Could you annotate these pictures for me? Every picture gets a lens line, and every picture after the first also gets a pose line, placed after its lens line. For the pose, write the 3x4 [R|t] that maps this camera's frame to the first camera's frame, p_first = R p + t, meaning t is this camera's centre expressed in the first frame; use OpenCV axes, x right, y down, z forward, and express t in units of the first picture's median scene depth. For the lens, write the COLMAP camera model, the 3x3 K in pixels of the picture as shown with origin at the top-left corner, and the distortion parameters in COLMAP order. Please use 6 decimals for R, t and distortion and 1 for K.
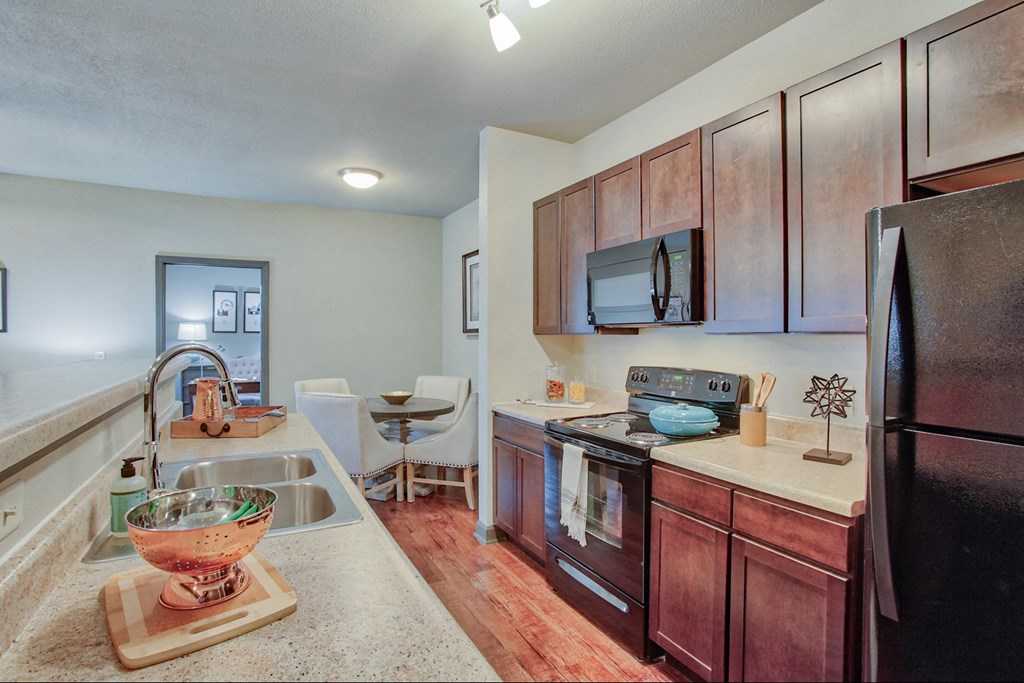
lens RADIAL K [[494.7, 0, 511.9], [0, 494.7, 337.6], [0, 0, 1]] dist [-0.021455, 0.001582]
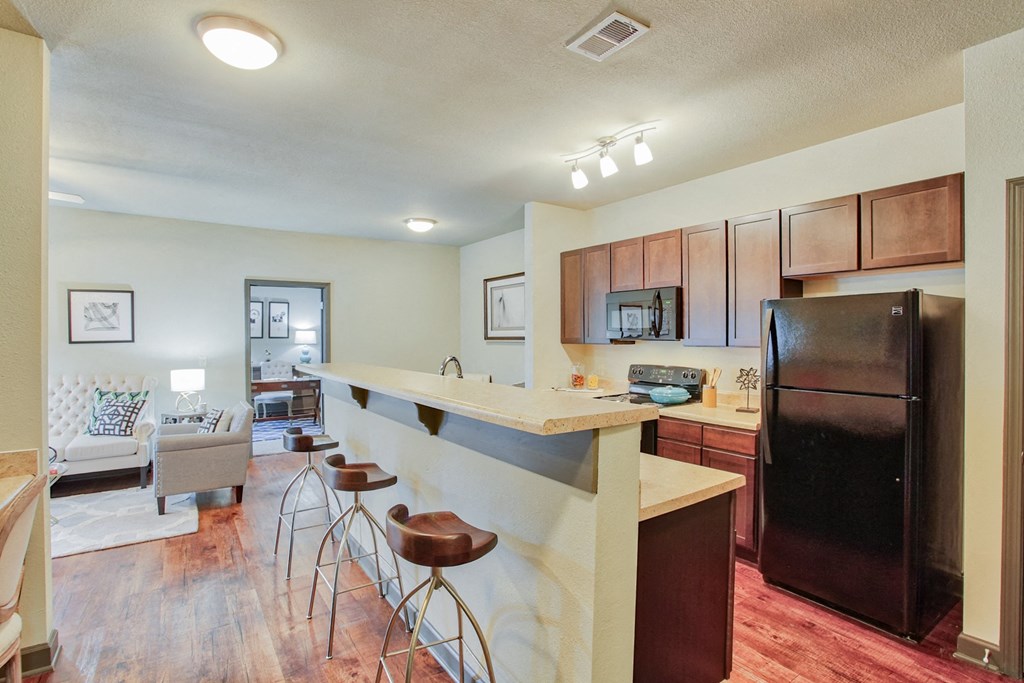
lens RADIAL K [[494.7, 0, 511.8], [0, 494.7, 340.4], [0, 0, 1]] dist [-0.021455, 0.001582]
pose [[0.993995, -0.004114, 0.109351, -0.401935], [0.003328, 0.999967, 0.007365, -0.040635], [-0.109378, -0.006957, 0.993976, -0.673929]]
